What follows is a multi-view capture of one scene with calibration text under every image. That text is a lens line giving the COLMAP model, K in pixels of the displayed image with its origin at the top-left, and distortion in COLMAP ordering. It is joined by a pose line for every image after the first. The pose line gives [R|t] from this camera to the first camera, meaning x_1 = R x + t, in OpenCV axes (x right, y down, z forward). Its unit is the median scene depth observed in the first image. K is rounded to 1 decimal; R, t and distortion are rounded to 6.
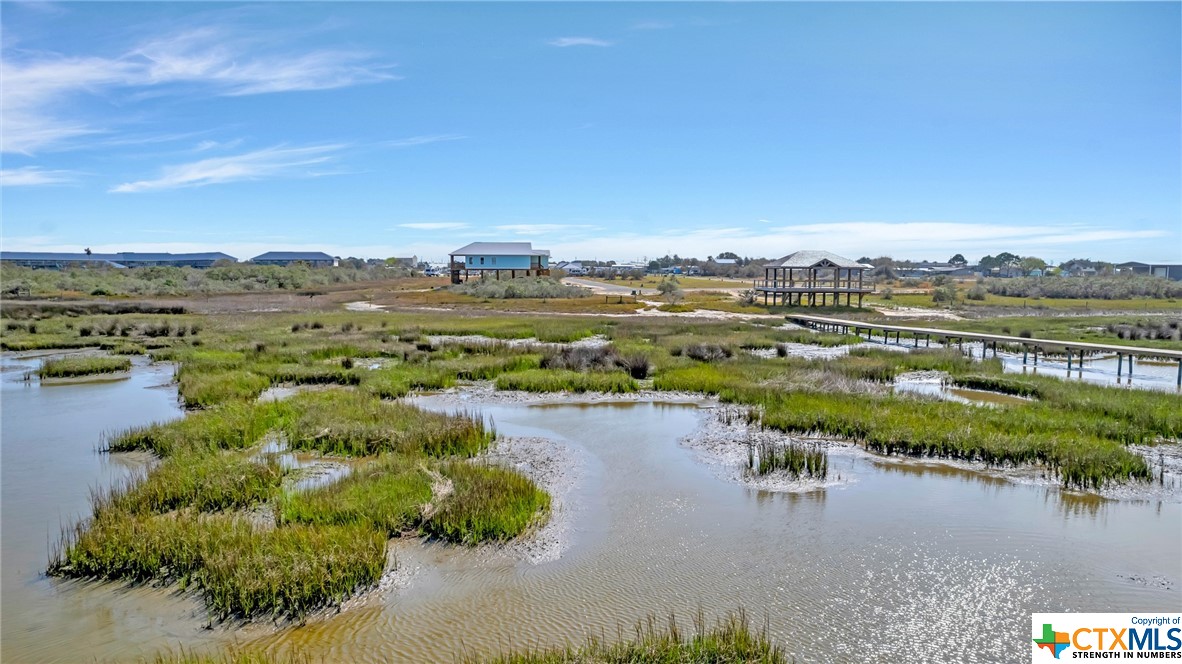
lens RADIAL K [[790.9, 0, 591.0], [0, 790.9, 332.0], [0, 0, 1]] dist [-0.077904, 0.073668]
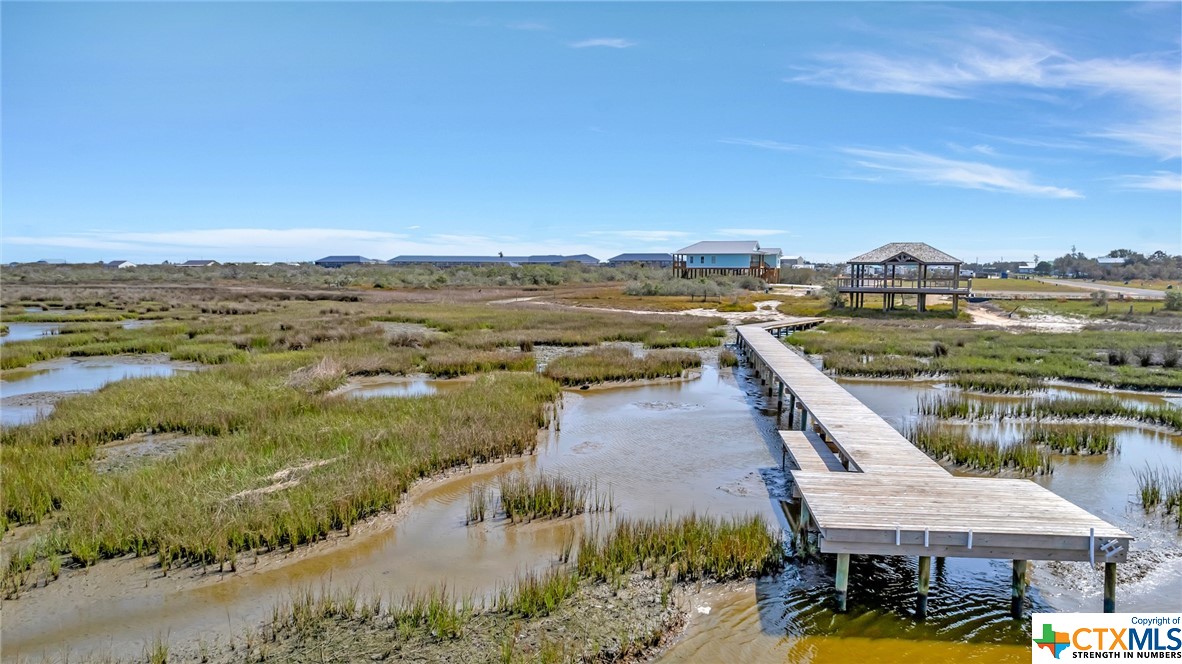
lens RADIAL K [[790.9, 0, 591.0], [0, 790.9, 332.0], [0, 0, 1]] dist [-0.077904, 0.073668]
pose [[0.835545, 0.041611, -0.547844, 0.473409], [-0.043128, 0.999018, 0.010102, -0.003144], [0.547727, 0.015187, 0.836519, 0.125647]]
